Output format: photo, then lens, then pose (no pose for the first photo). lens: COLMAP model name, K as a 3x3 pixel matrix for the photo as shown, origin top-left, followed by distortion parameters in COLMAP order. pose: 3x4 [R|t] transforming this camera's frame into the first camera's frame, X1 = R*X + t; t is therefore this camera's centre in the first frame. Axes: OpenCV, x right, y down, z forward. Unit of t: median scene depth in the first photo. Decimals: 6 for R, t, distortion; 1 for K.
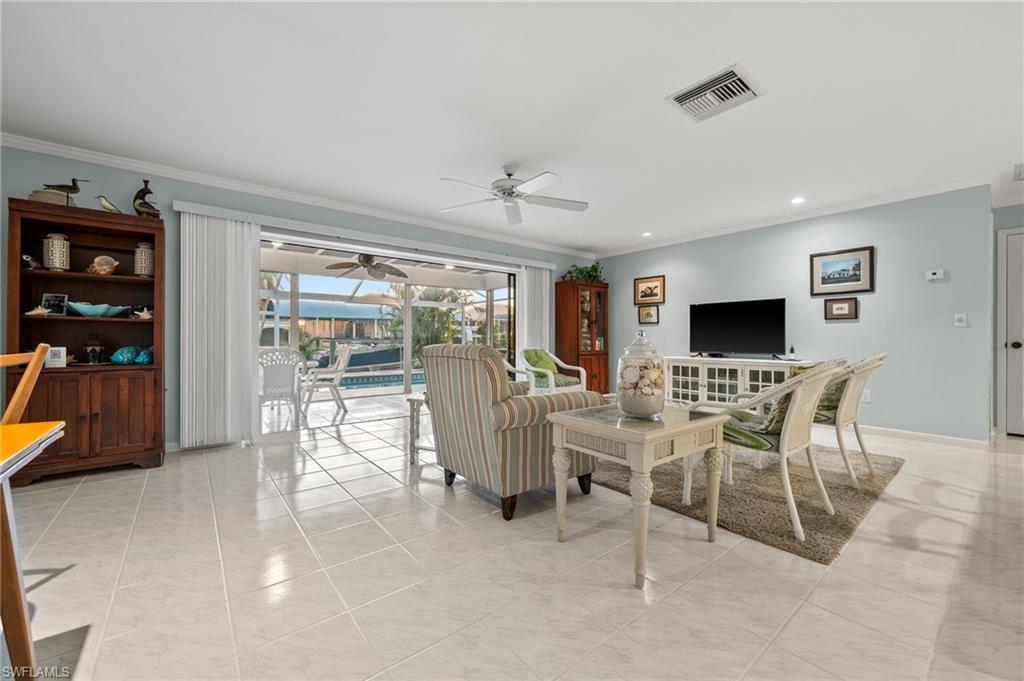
lens RADIAL K [[404.6, 0, 511.1], [0, 404.6, 342.3], [0, 0, 1]] dist [-0.003190, 0.000361]
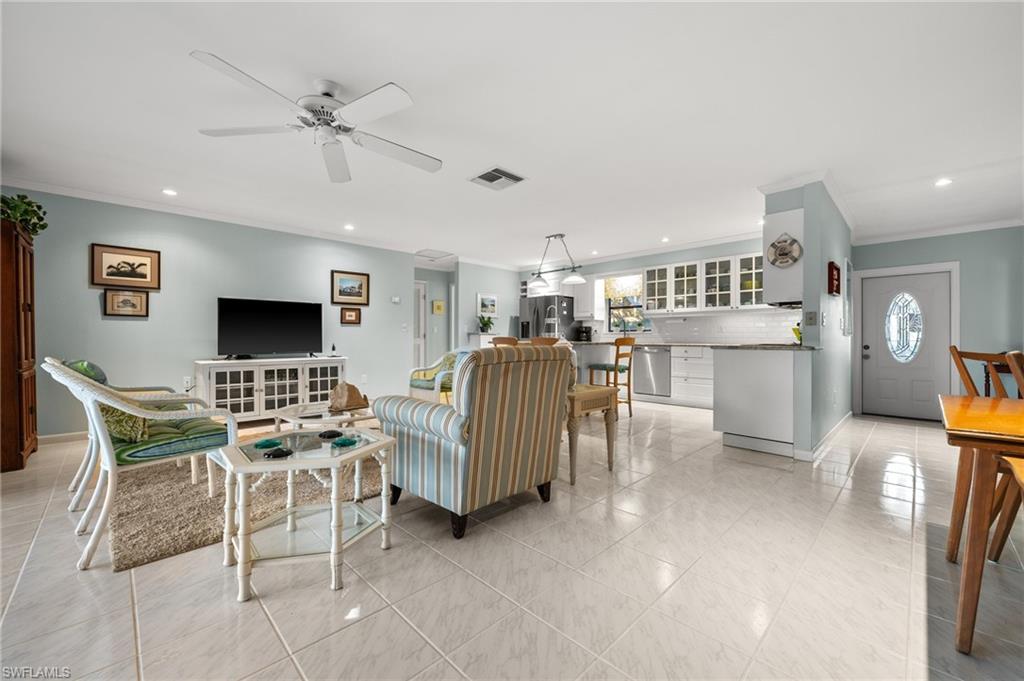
lens RADIAL K [[404.6, 0, 512.7], [0, 404.6, 342.0], [0, 0, 1]] dist [-0.003190, 0.000361]
pose [[-0.106439, -0.011662, 0.994251, -0.542275], [0.007789, 0.999891, 0.012562, -0.009445], [-0.994289, 0.009081, -0.106337, 0.587602]]
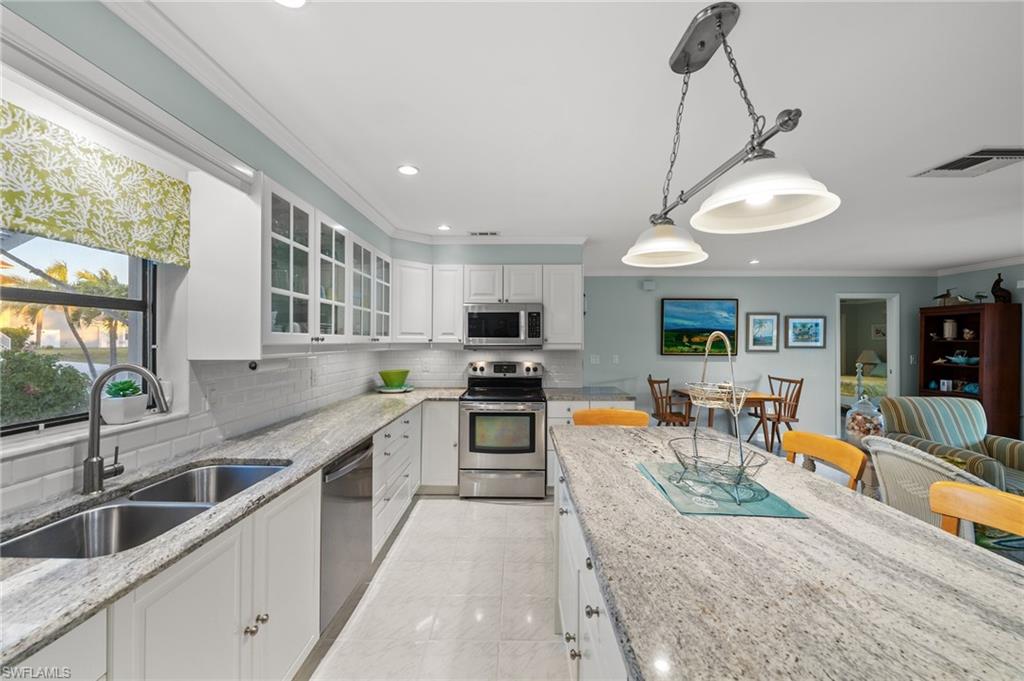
lens RADIAL K [[404.6, 0, 510.3], [0, 404.6, 338.7], [0, 0, 1]] dist [-0.003190, 0.000361]
pose [[-0.636053, -0.010122, -0.771579, 1.023696], [-0.011584, 0.999927, -0.003569, -0.096695], [0.771558, 0.006668, -0.636124, 0.400804]]
